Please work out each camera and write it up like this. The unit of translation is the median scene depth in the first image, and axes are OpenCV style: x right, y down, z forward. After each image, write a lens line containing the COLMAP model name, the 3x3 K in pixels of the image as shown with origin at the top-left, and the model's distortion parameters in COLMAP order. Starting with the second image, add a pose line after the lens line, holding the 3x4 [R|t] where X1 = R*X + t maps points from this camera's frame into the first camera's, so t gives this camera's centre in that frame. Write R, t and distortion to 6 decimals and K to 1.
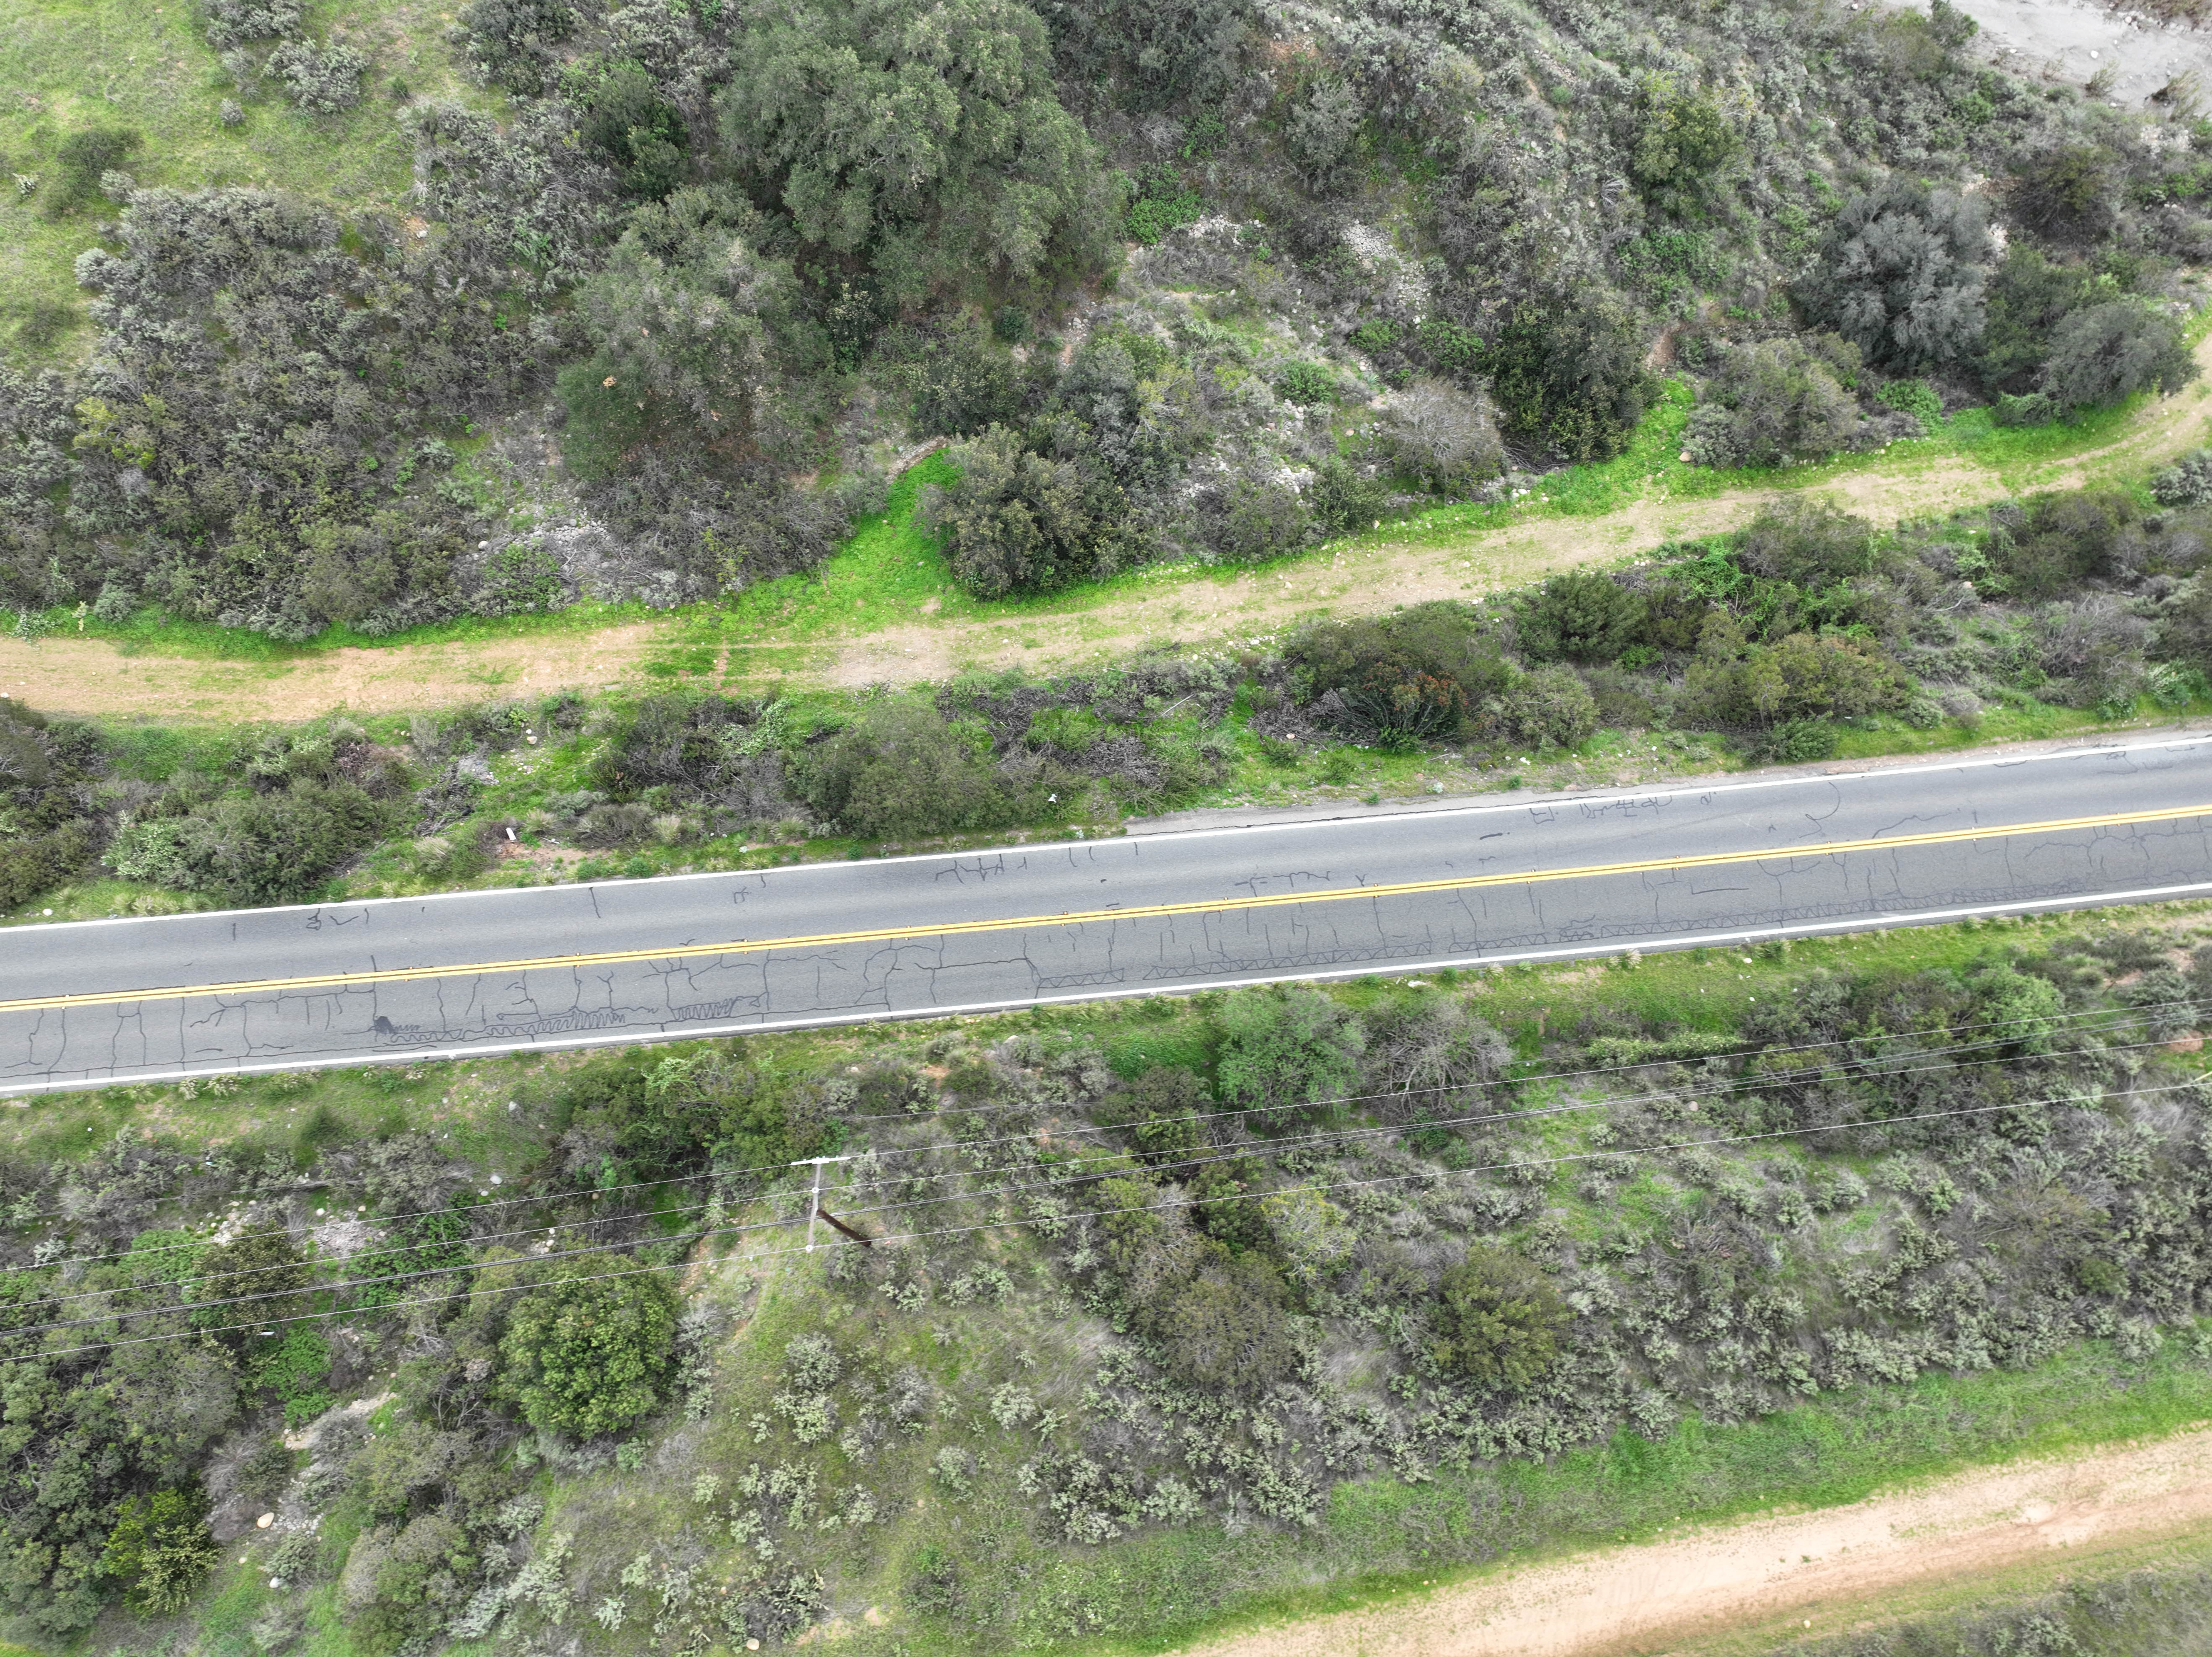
lens RADIAL K [[1552.6, 0, 1106.0], [0, 1552.6, 828.5], [0, 0, 1]] dist [-0.005772, 0.031992]
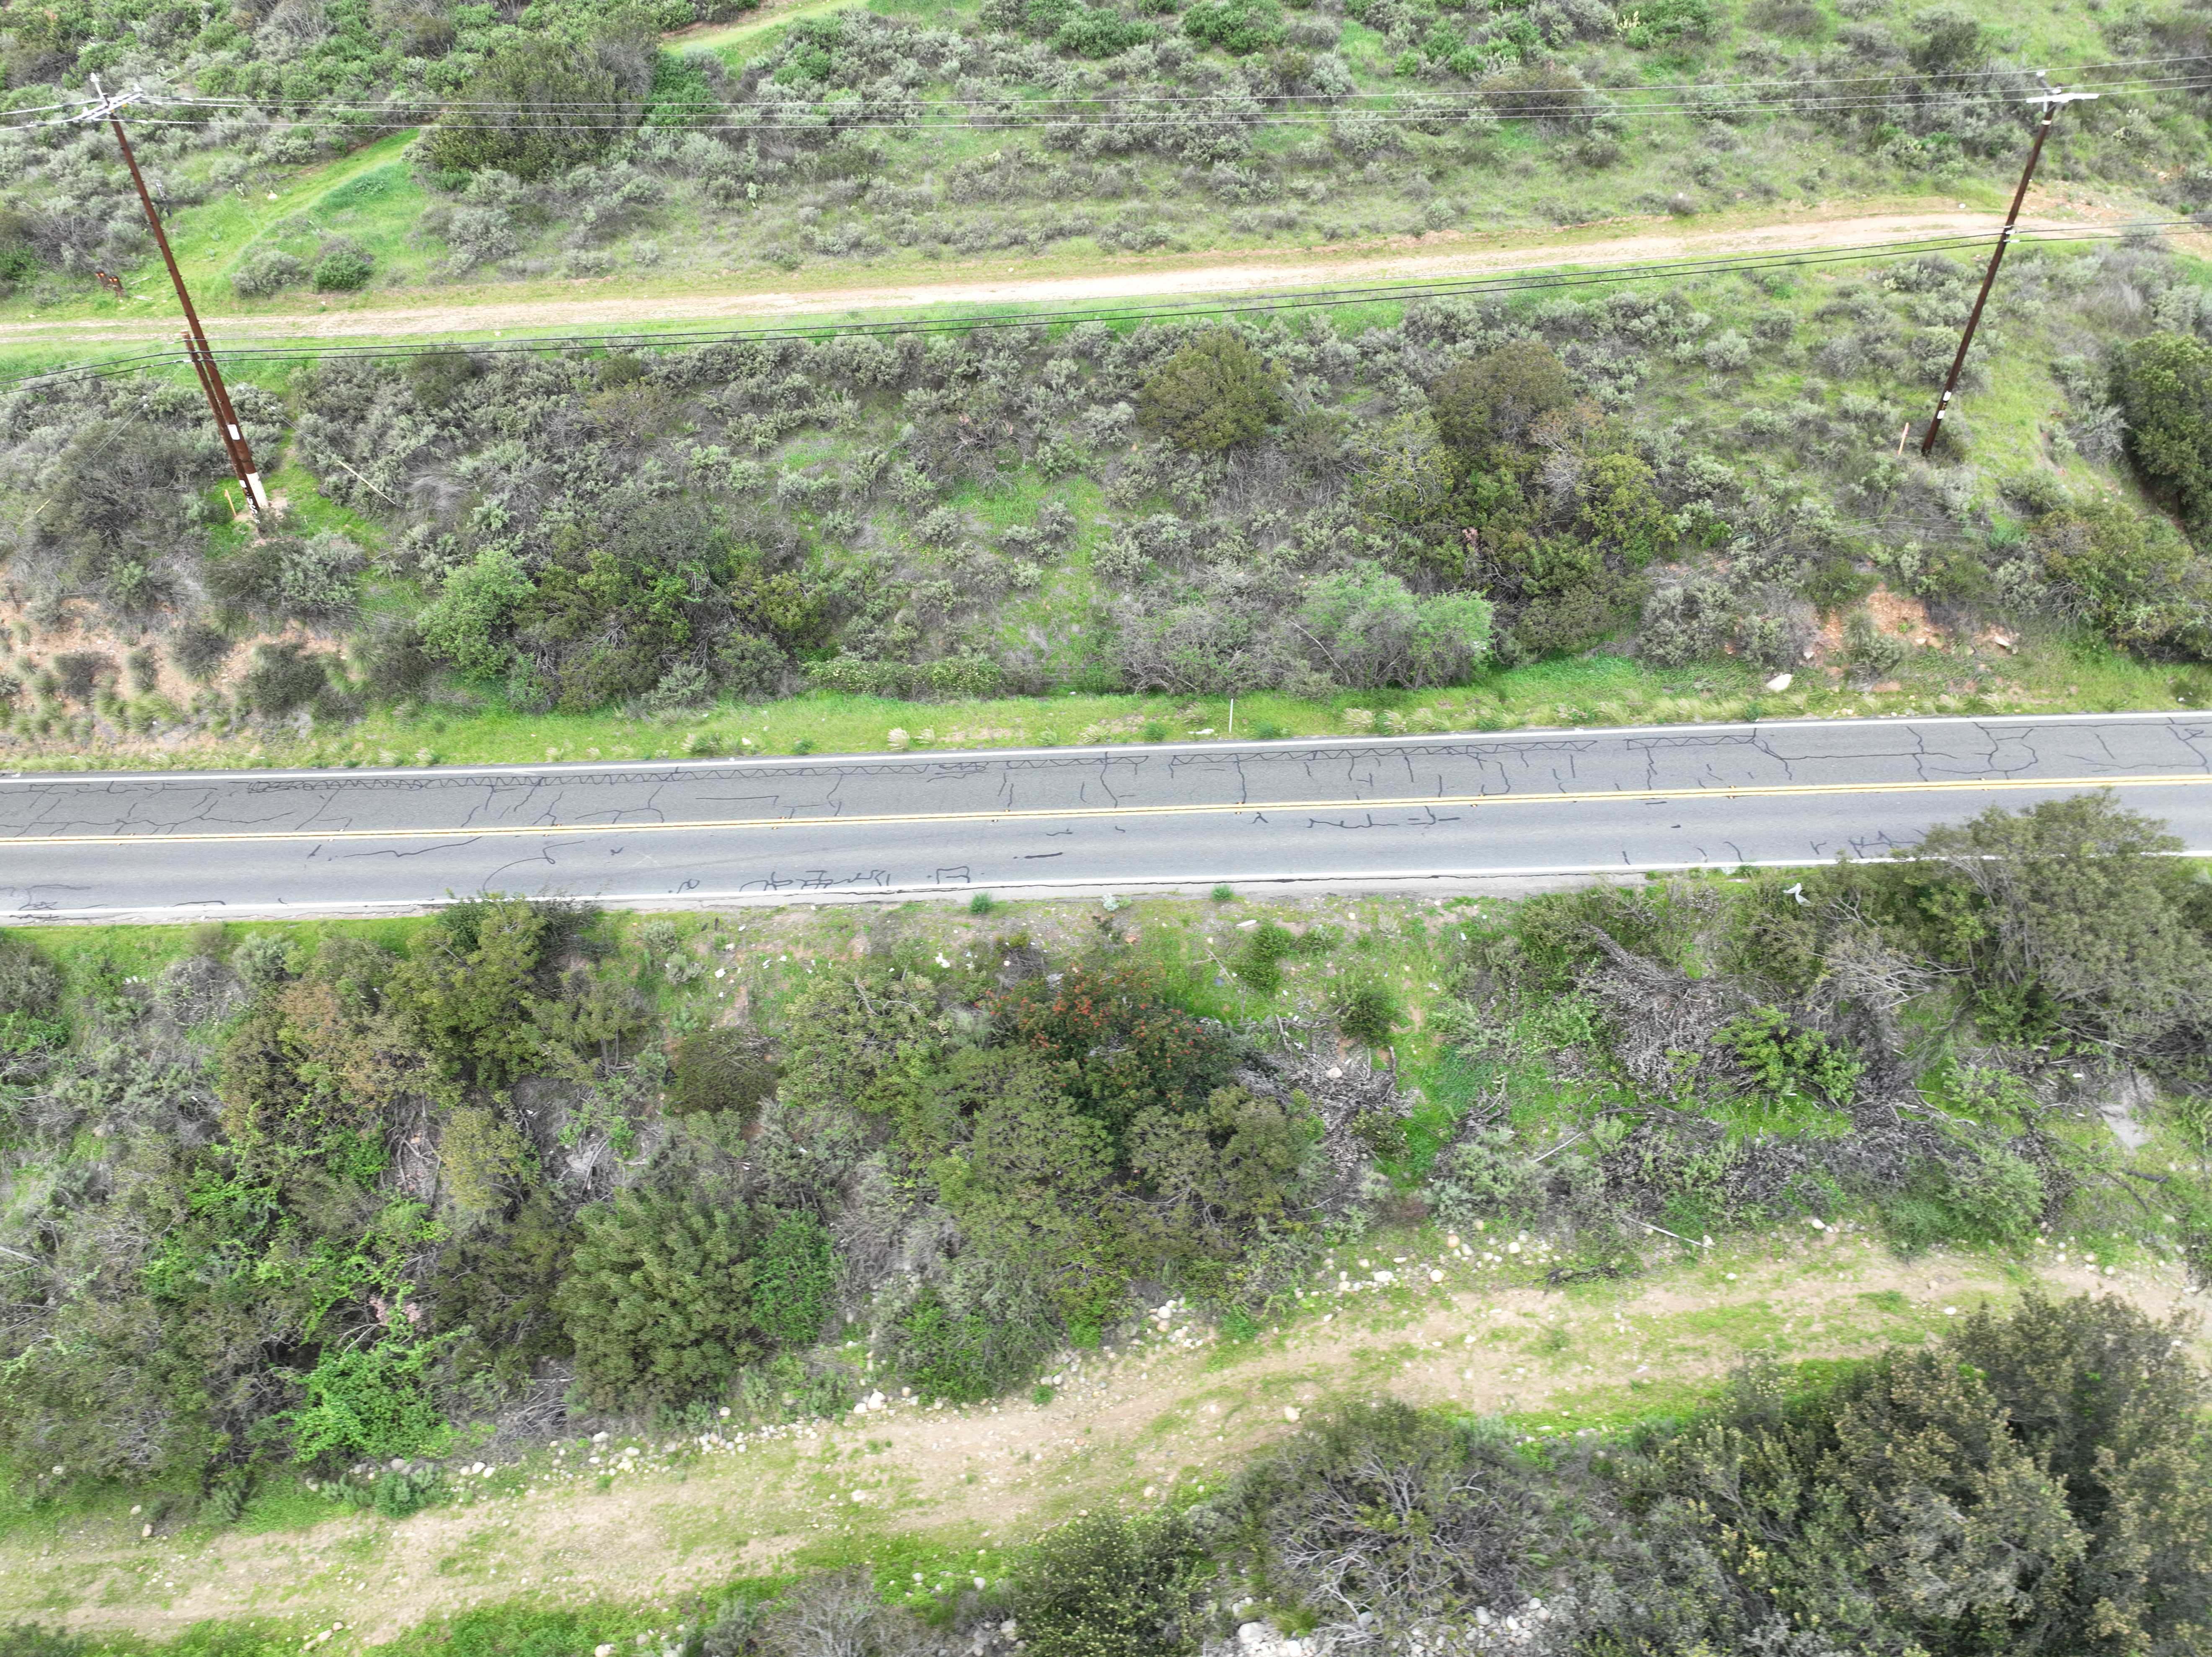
lens RADIAL K [[1552.6, 0, 1106.0], [0, 1552.6, 828.5], [0, 0, 1]] dist [-0.005772, 0.031992]
pose [[-0.985823, -0.068391, 0.153219, 0.119771], [0.167169, -0.321843, 0.931918, -0.549517], [-0.014422, 0.944320, 0.328713, 0.739627]]
